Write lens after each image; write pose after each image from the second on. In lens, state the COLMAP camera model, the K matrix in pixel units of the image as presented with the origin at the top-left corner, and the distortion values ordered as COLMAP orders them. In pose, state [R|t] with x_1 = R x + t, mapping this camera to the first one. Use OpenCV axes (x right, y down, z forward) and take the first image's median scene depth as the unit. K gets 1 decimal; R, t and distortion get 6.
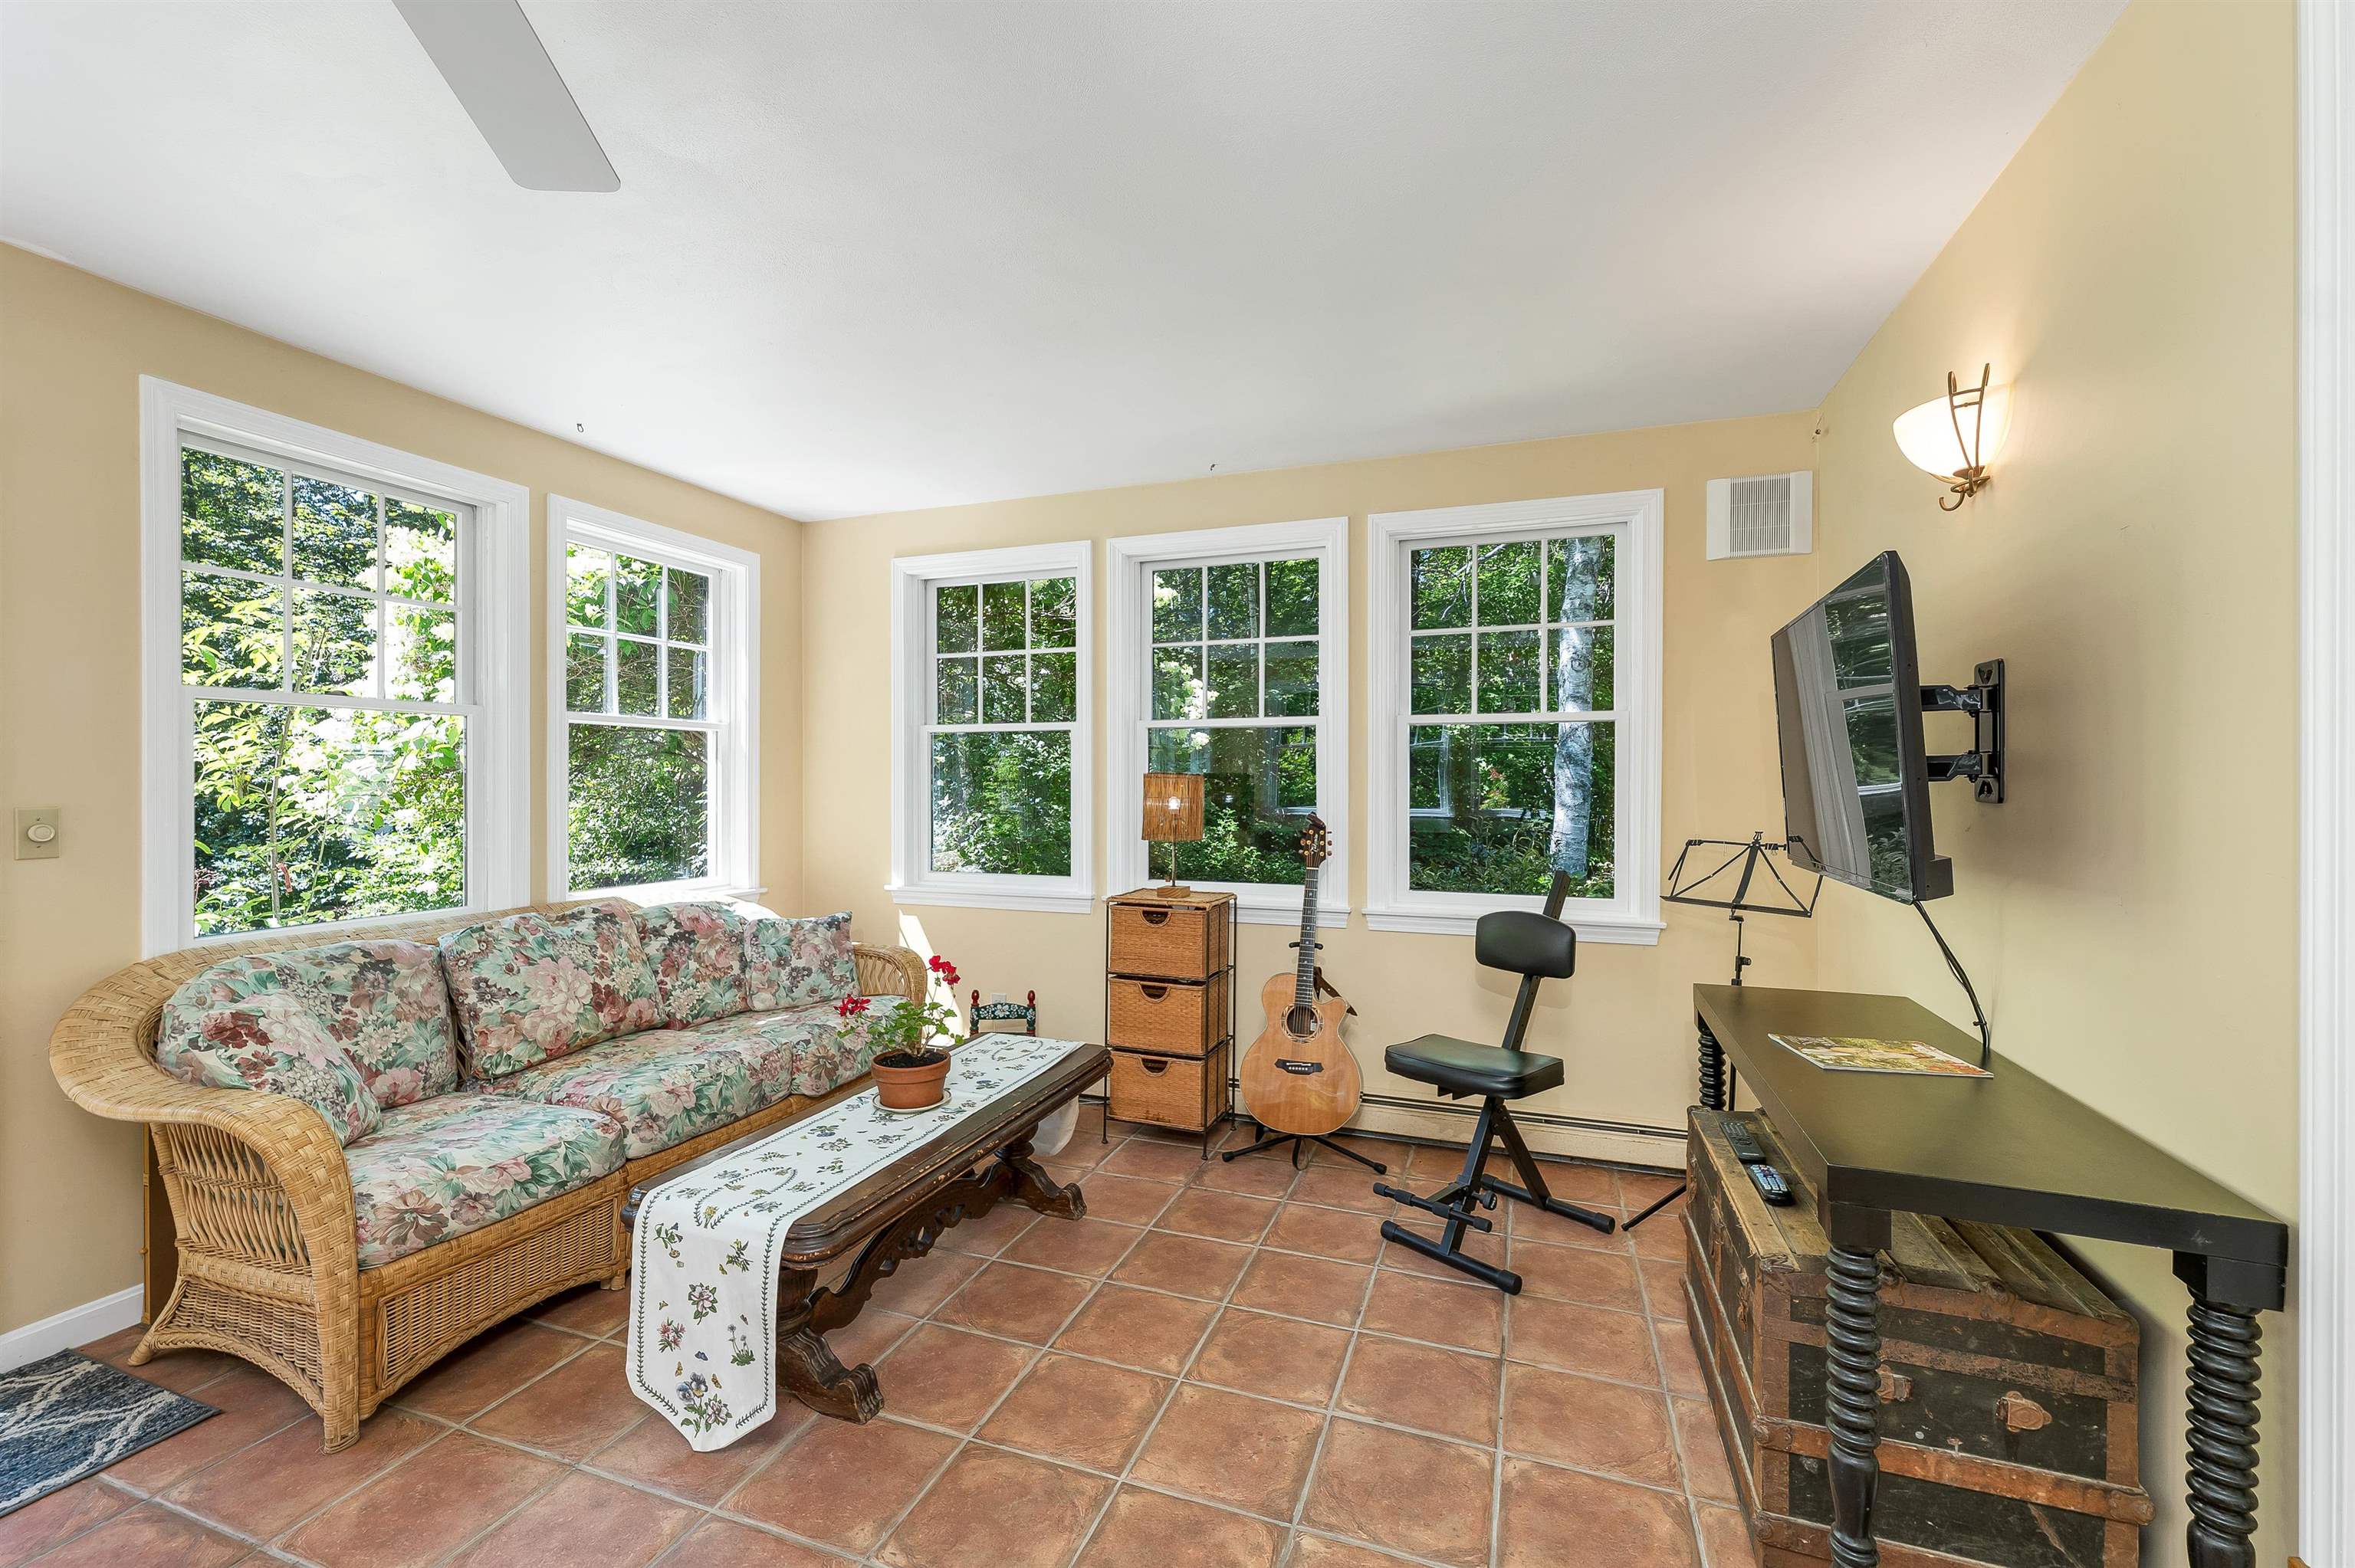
lens RADIAL K [[1006.9, 0, 1162.8], [0, 1006.9, 784.3], [0, 0, 1]] dist [0.001297, 0.000207]
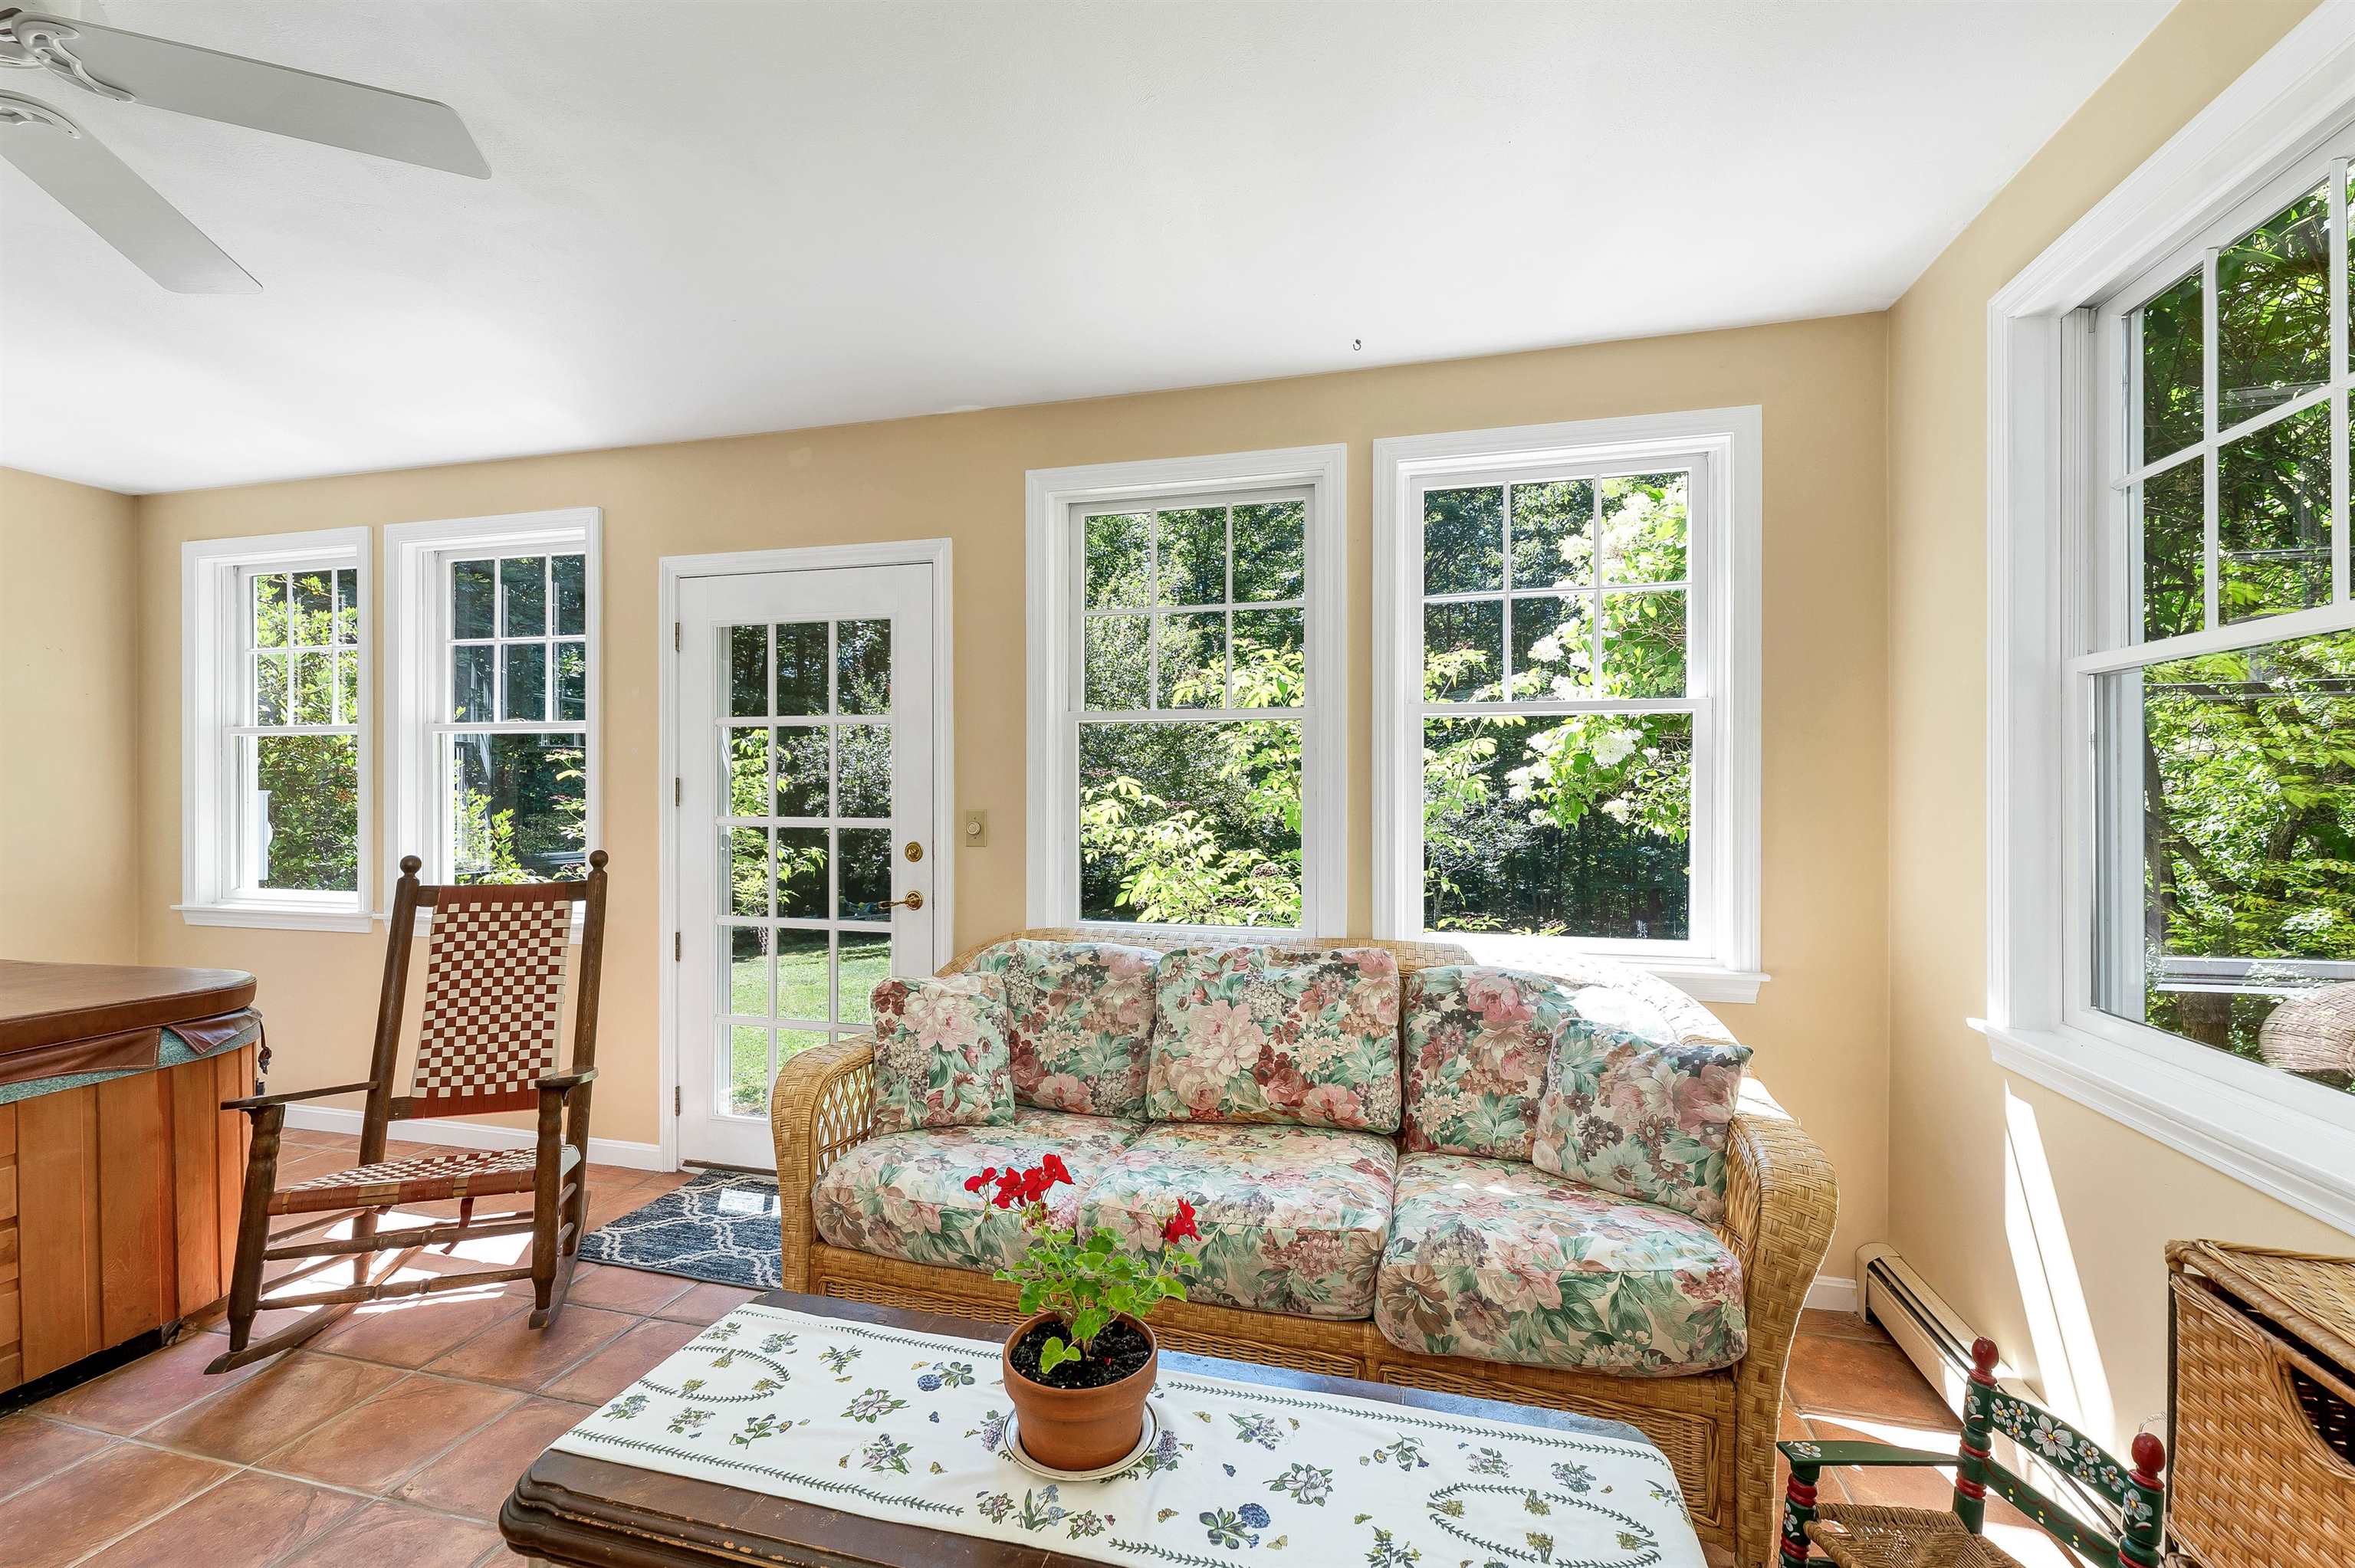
lens RADIAL K [[1006.9, 0, 1162.8], [0, 1006.9, 784.3], [0, 0, 1]] dist [0.001297, 0.000207]
pose [[0.089364, -0.000487, -0.995999, 0.236002], [-0.001552, 0.999999, -0.000628, -0.008744], [0.995998, 0.001602, 0.089363, 0.918615]]
